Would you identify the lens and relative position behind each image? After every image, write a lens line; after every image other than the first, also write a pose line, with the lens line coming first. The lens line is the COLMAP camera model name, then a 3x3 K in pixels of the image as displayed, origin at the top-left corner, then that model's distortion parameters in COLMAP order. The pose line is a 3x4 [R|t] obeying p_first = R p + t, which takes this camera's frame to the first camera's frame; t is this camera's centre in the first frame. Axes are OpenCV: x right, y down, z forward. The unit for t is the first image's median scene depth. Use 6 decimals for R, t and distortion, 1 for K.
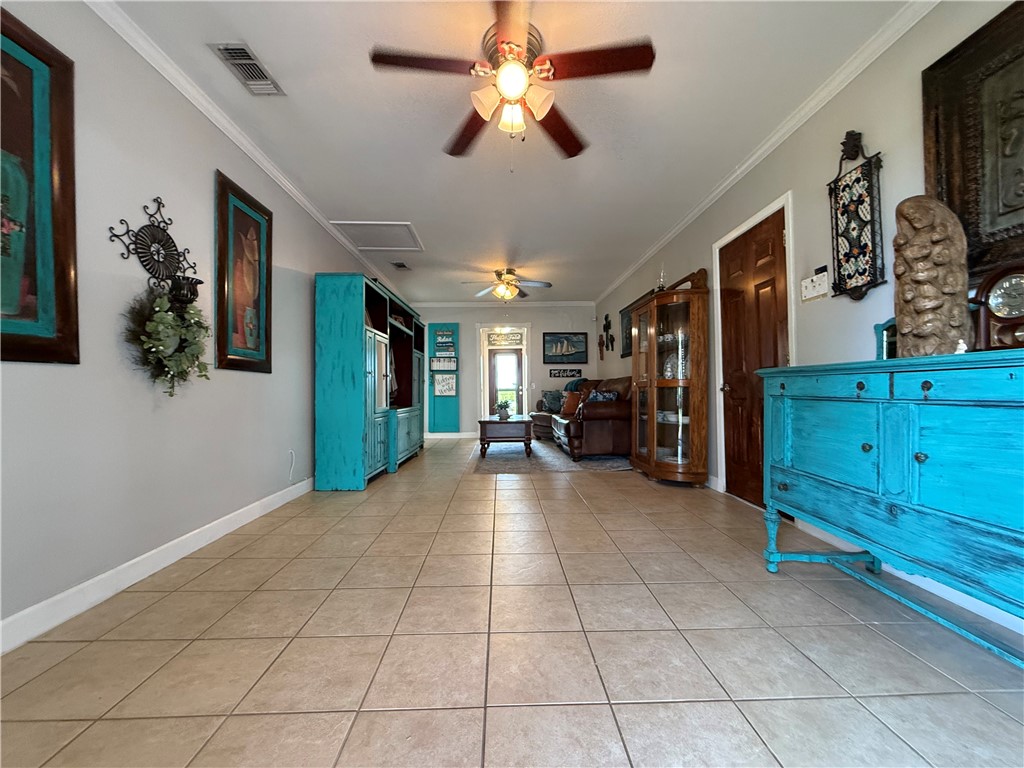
lens RADIAL K [[408.7, 0, 512.0], [0, 408.7, 384.0], [0, 0, 1]] dist [-0.000241, -0.000282]
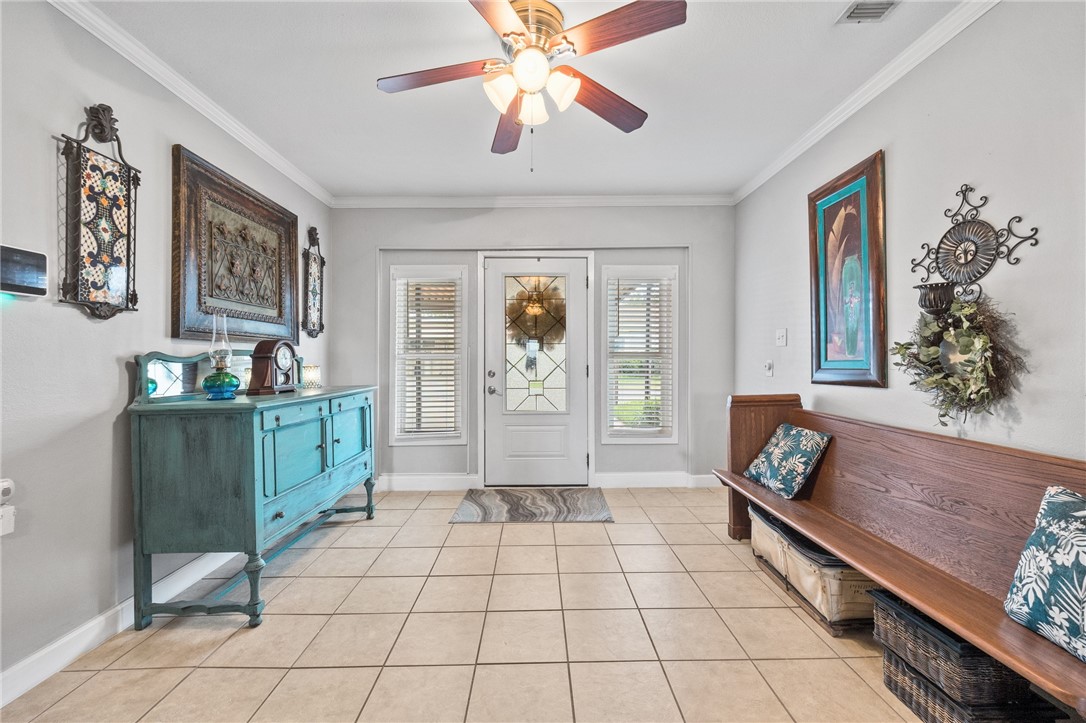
lens RADIAL K [[441.5, 0, 542.9], [0, 441.5, 356.3], [0, 0, 1]] dist [0.002262, 0.000322]
pose [[-0.999779, 0.014664, 0.015044, -0.025779], [0.014354, 0.999686, -0.020532, -0.103165], [-0.015340, -0.020311, -0.999676, 1.840046]]
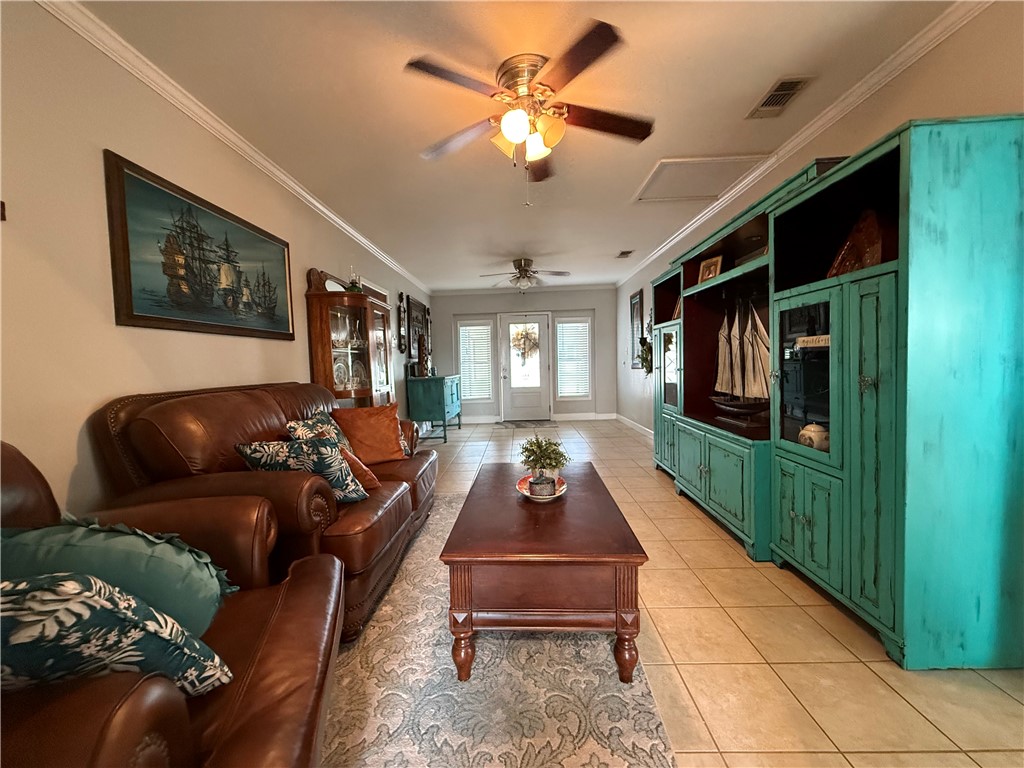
lens RADIAL K [[408.7, 0, 512.0], [0, 408.7, 384.0], [0, 0, 1]] dist [-0.000241, -0.000282]
pose [[-0.997944, 0.036766, 0.052497, -0.037761], [0.038555, 0.998696, 0.033473, -0.063418], [-0.051198, 0.035428, -0.998060, 3.742984]]
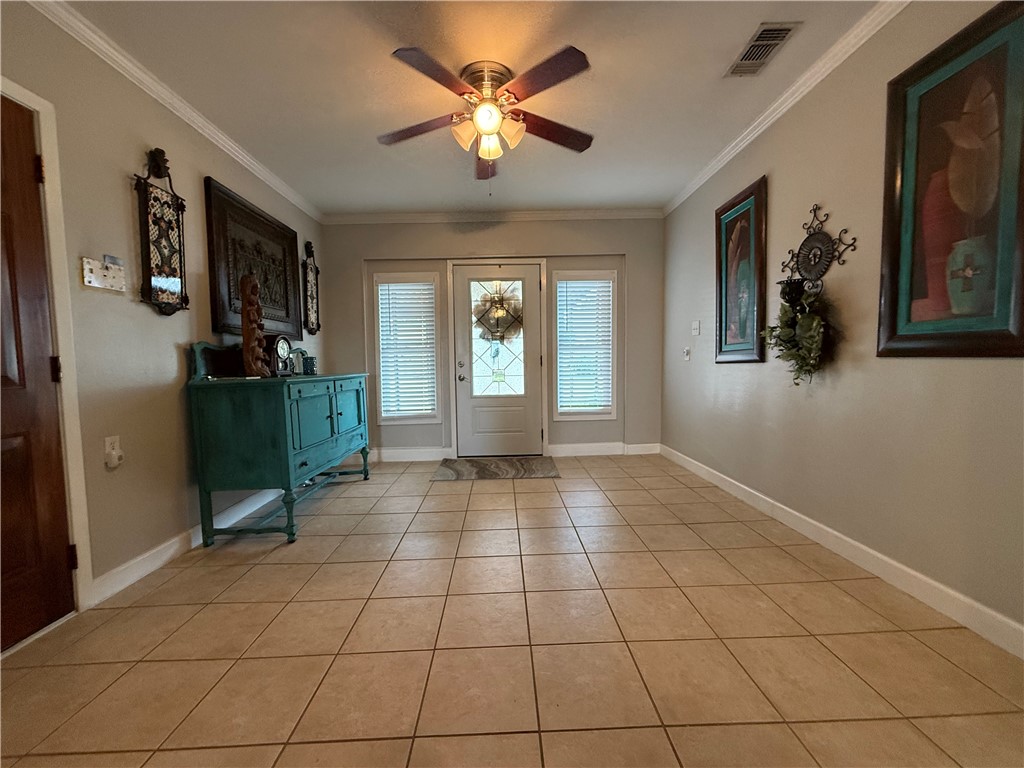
lens RADIAL K [[408.7, 0, 512.0], [0, 408.7, 384.0], [0, 0, 1]] dist [-0.000241, -0.000282]
pose [[-0.999558, 0.029343, 0.004874, -0.045422], [0.029514, 0.998776, 0.039684, -0.044339], [-0.003703, 0.039810, -0.999200, 2.050452]]
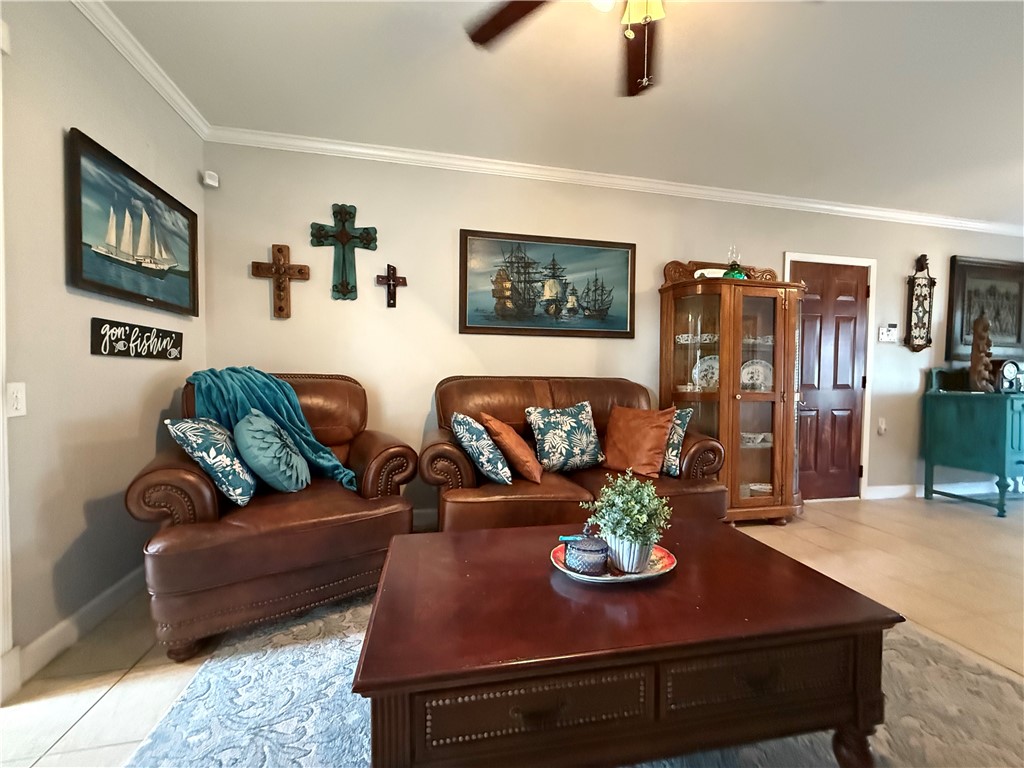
lens RADIAL K [[408.7, 0, 512.0], [0, 408.7, 384.0], [0, 0, 1]] dist [-0.000241, -0.000282]
pose [[-0.174955, -0.018998, 0.984393, -0.589595], [-0.030068, 0.999451, 0.013944, -0.039571], [-0.984117, -0.027159, -0.175430, 3.021803]]
